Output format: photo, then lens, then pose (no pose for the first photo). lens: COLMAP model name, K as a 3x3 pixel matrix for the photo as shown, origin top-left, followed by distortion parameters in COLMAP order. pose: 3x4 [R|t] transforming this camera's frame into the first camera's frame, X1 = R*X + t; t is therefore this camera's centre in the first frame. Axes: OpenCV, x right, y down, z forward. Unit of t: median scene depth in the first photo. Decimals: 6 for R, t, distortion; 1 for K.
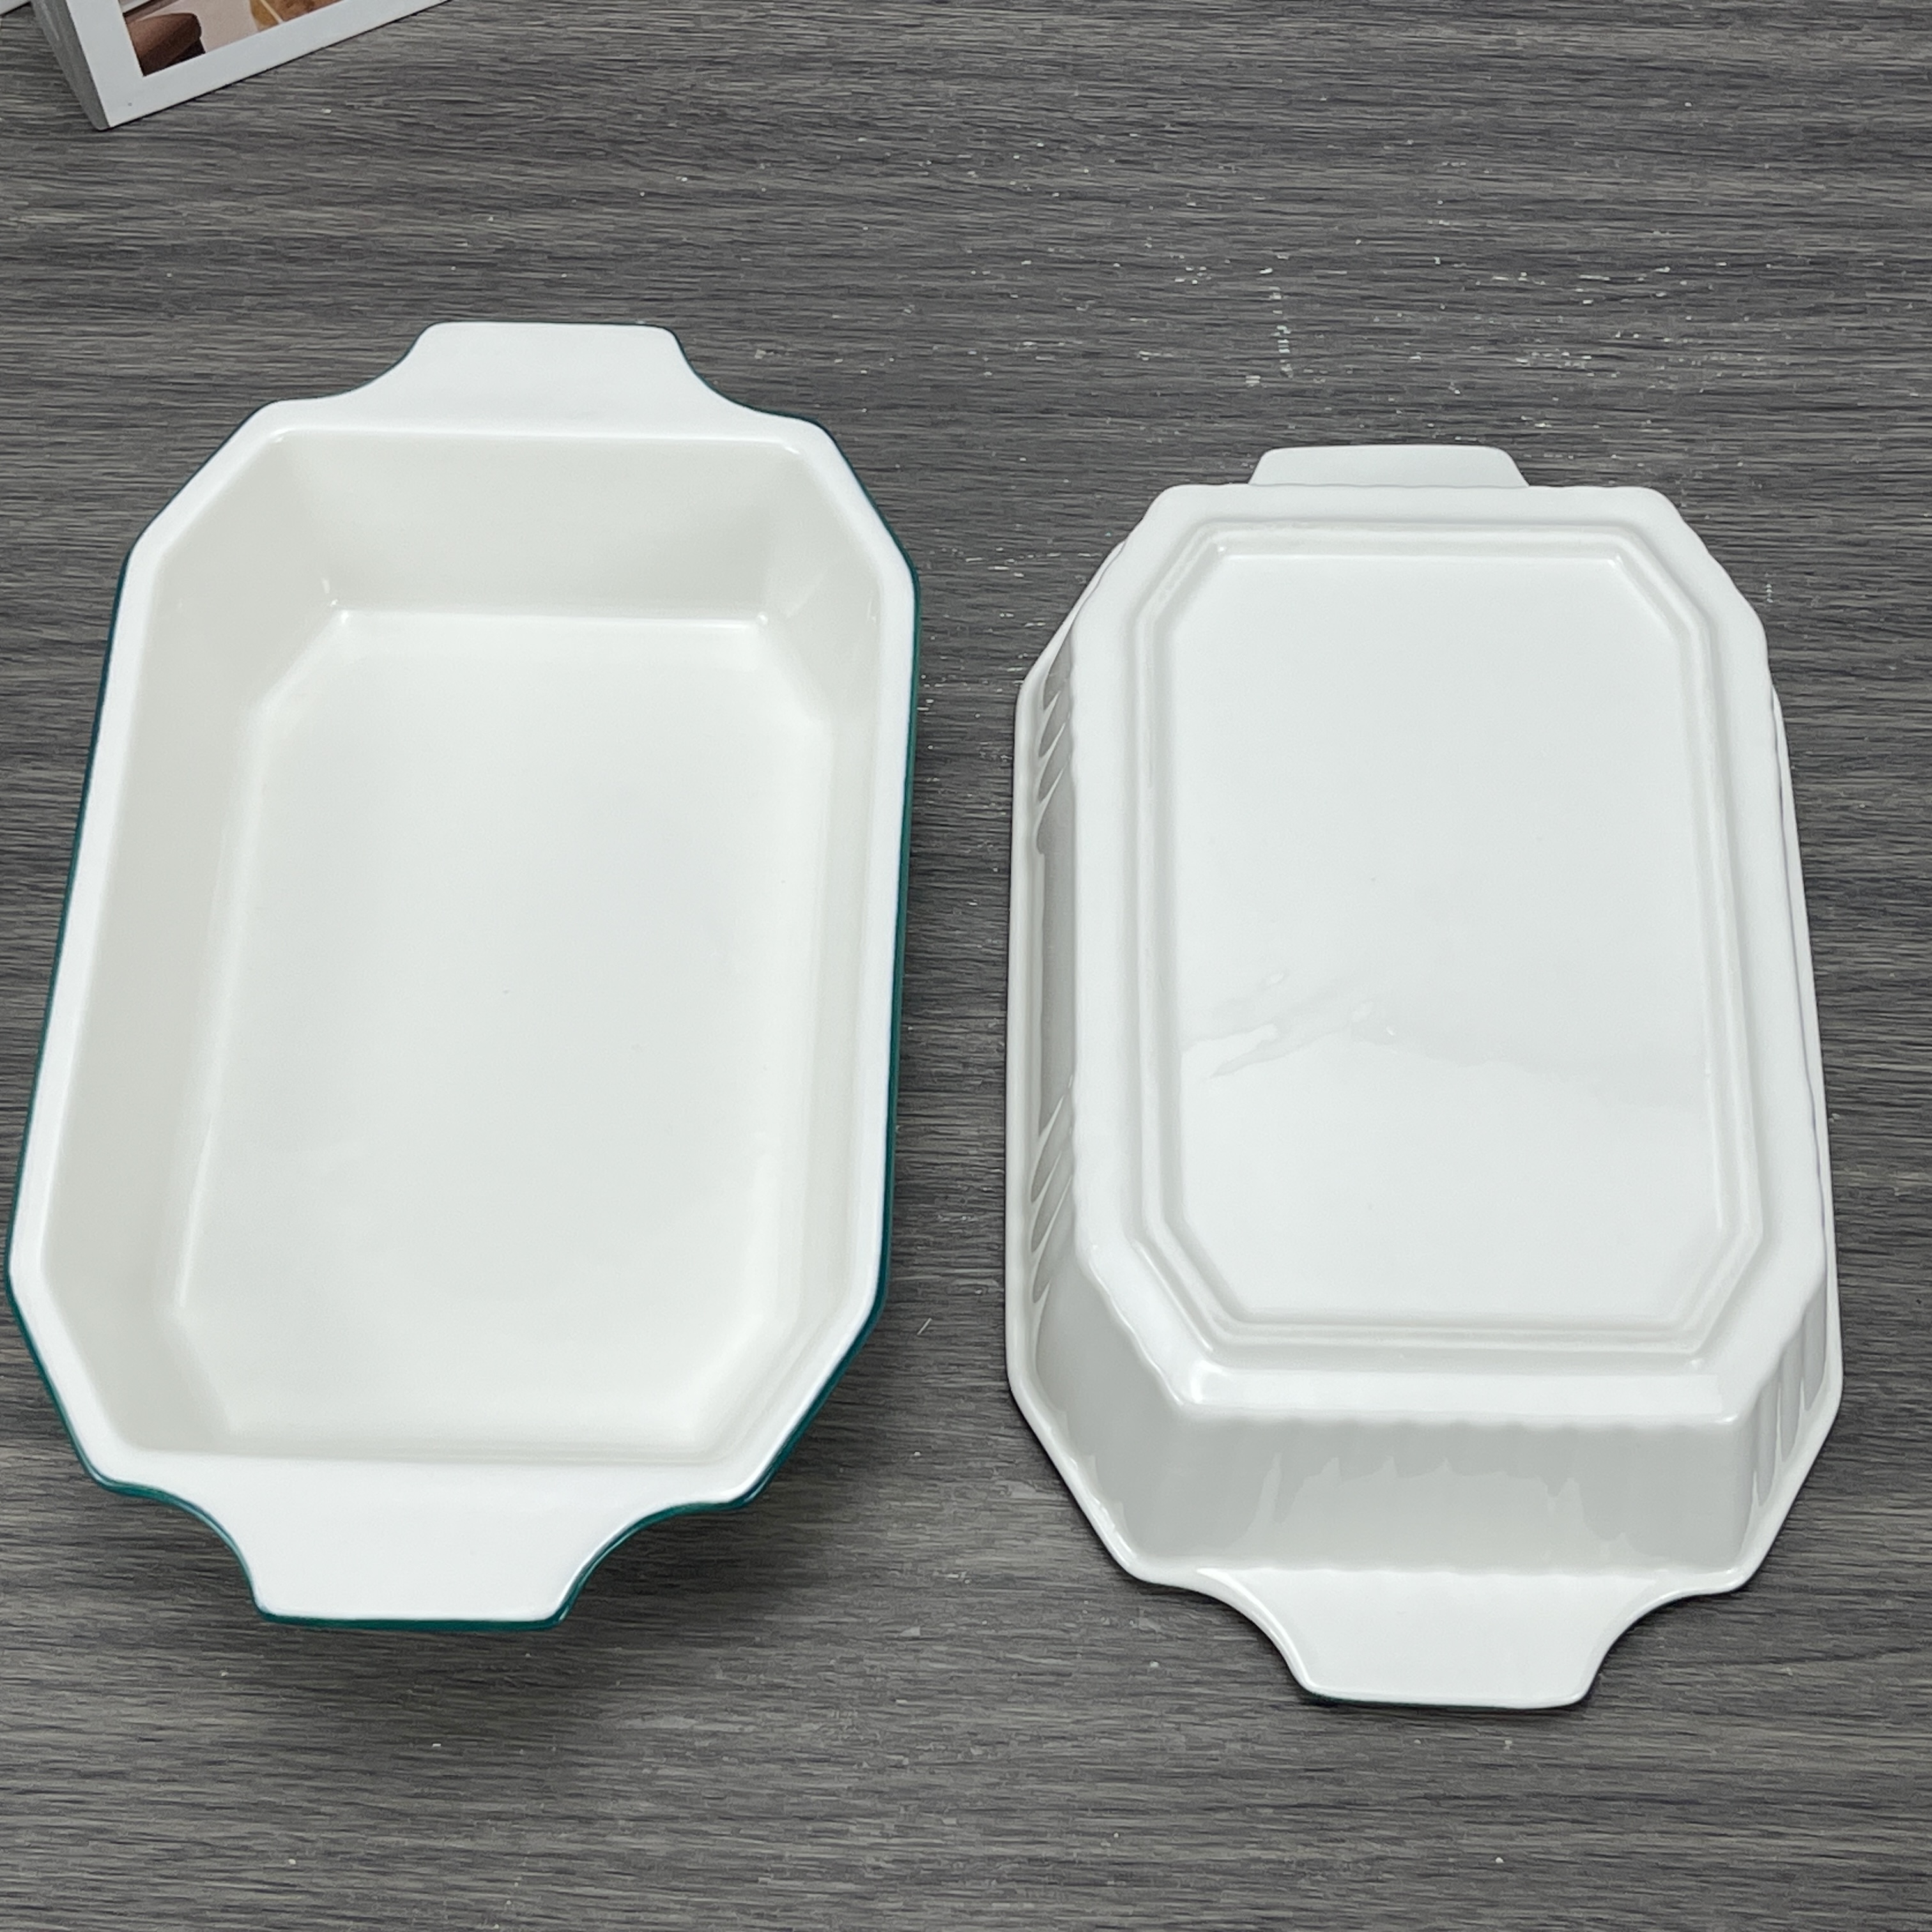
lens RADIAL K [[3552.1, 0, 993.6], [0, 3552.1, 977.0], [0, 0, 1]] dist [0.113193, -0.541542]
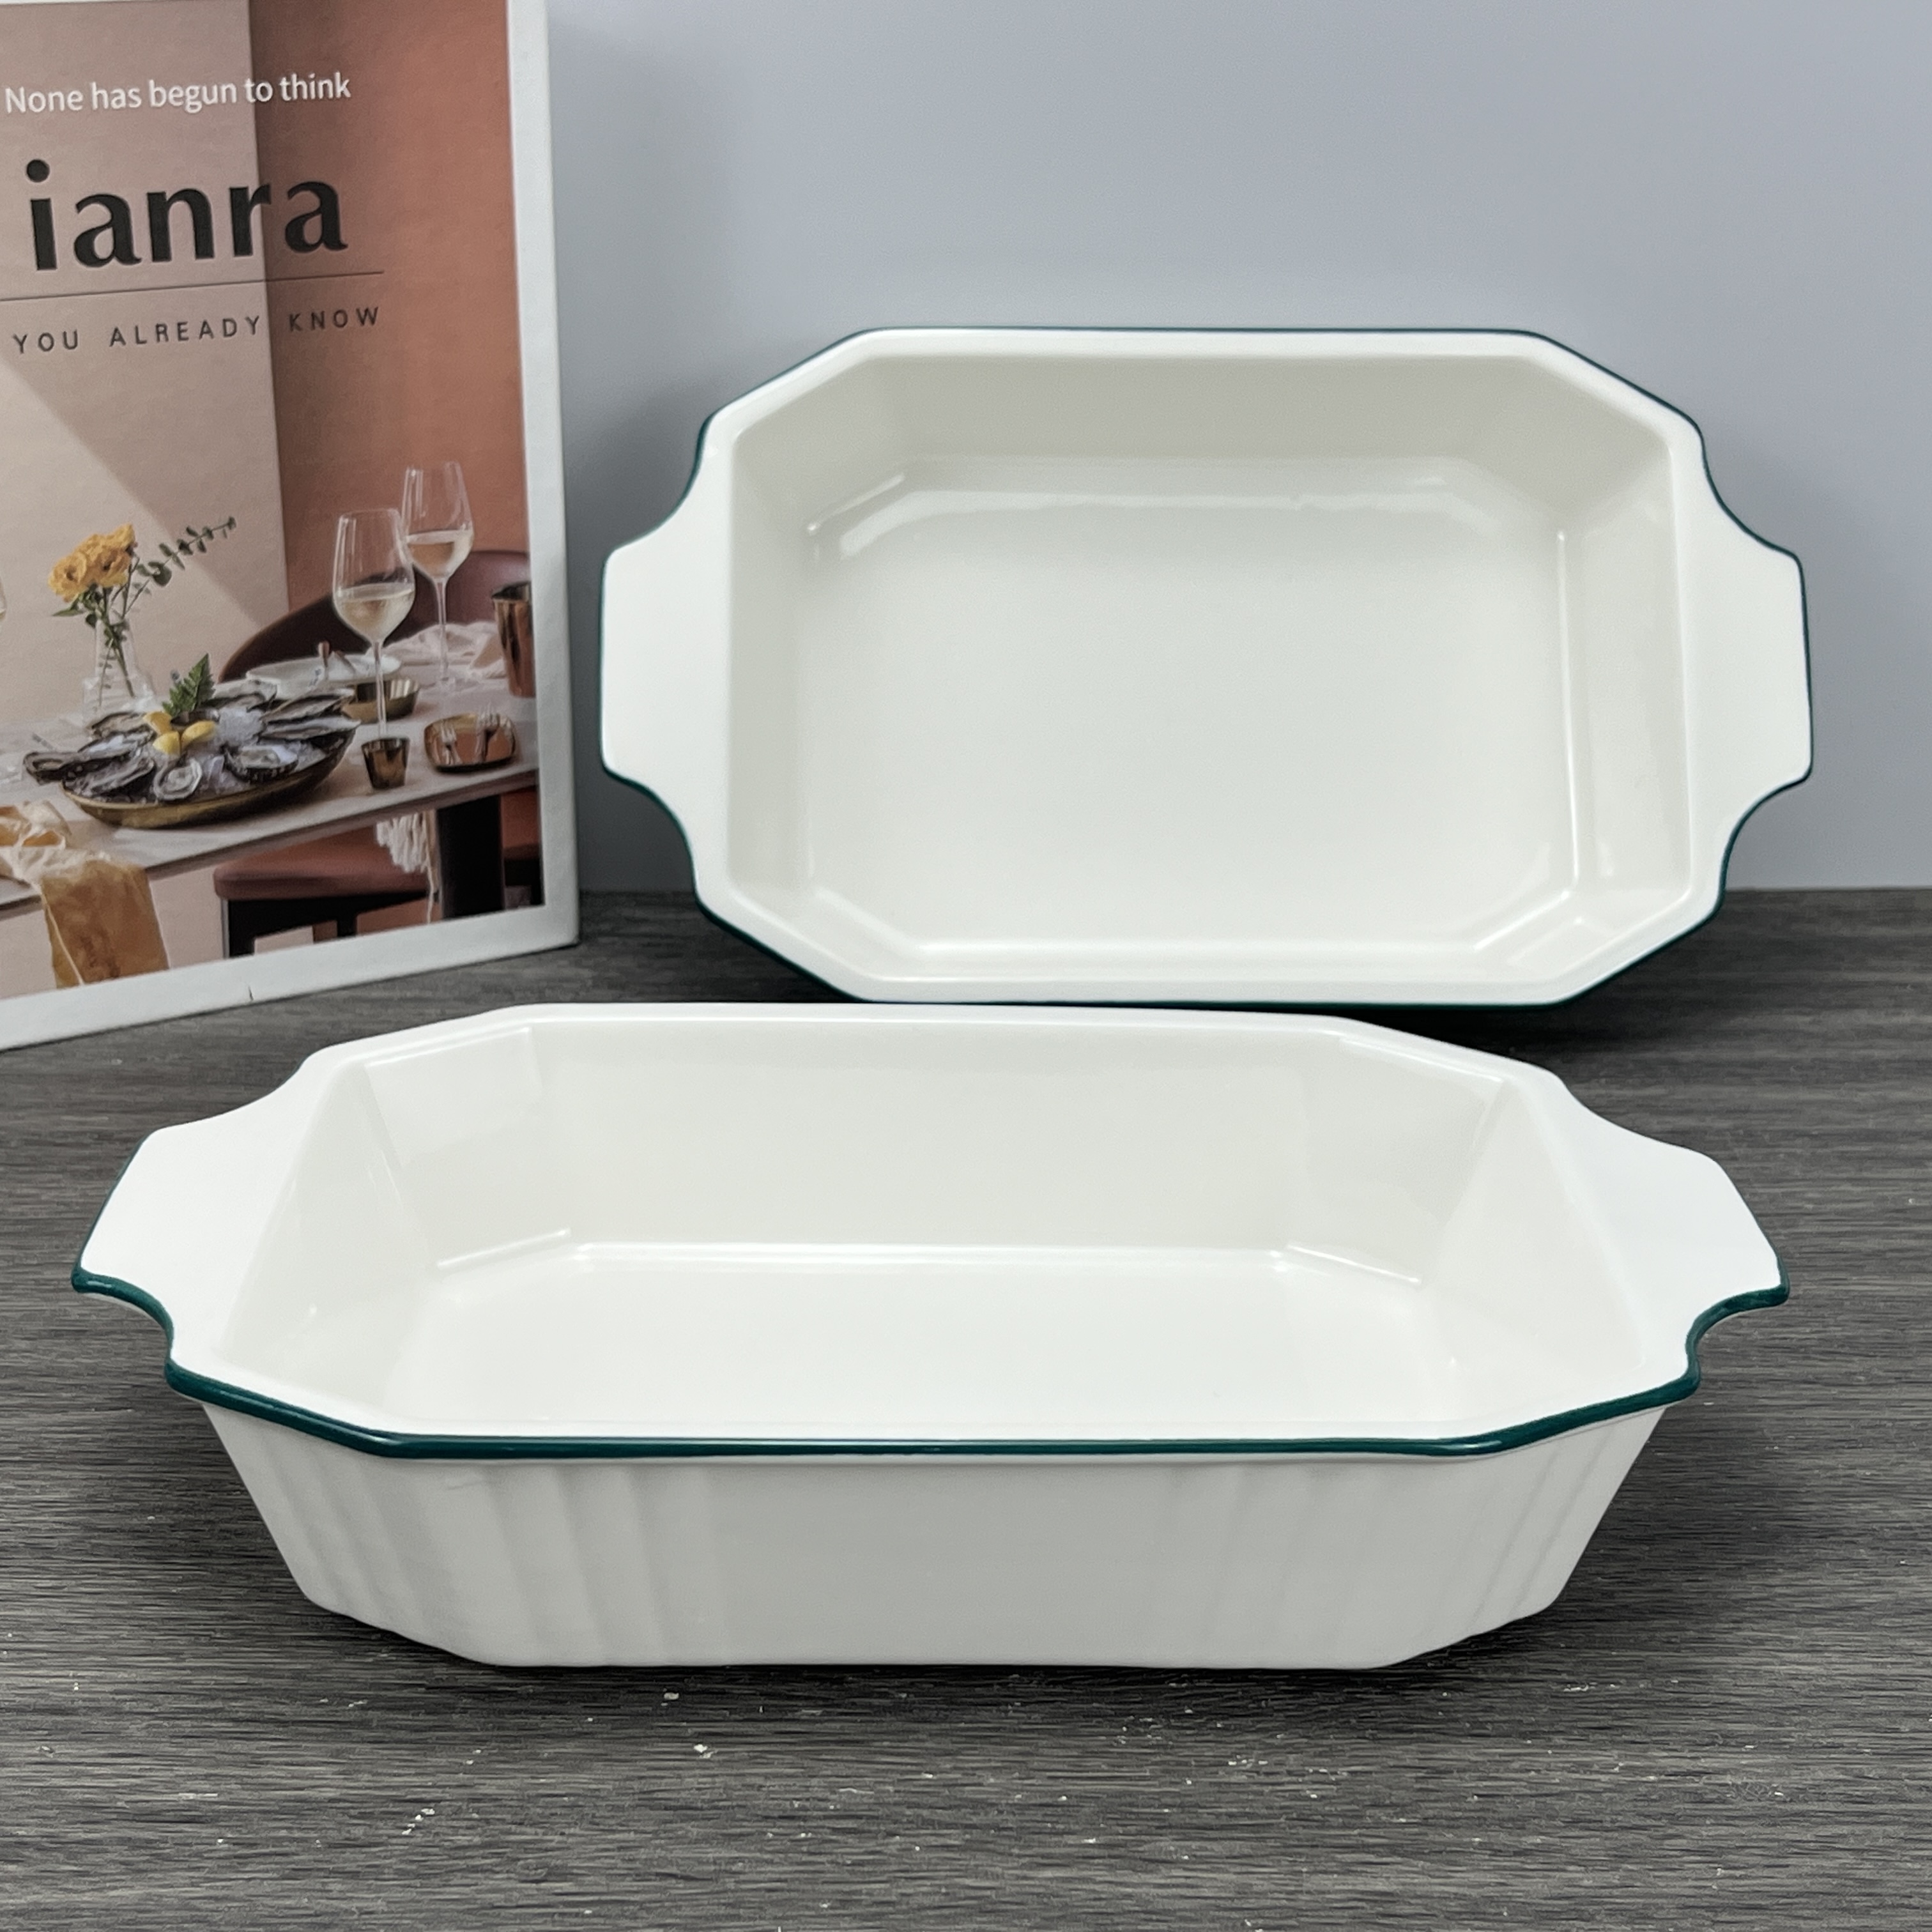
lens RADIAL K [[3101.3, 0, 966.0], [0, 3101.3, 966.0], [0, 0, 1]] dist [0.090463, -0.437876]
pose [[0.997891, -0.003293, 0.064833, -0.013597], [0.045662, 0.745485, -0.664956, 0.305867], [-0.046142, 0.666514, 0.744063, 0.351993]]
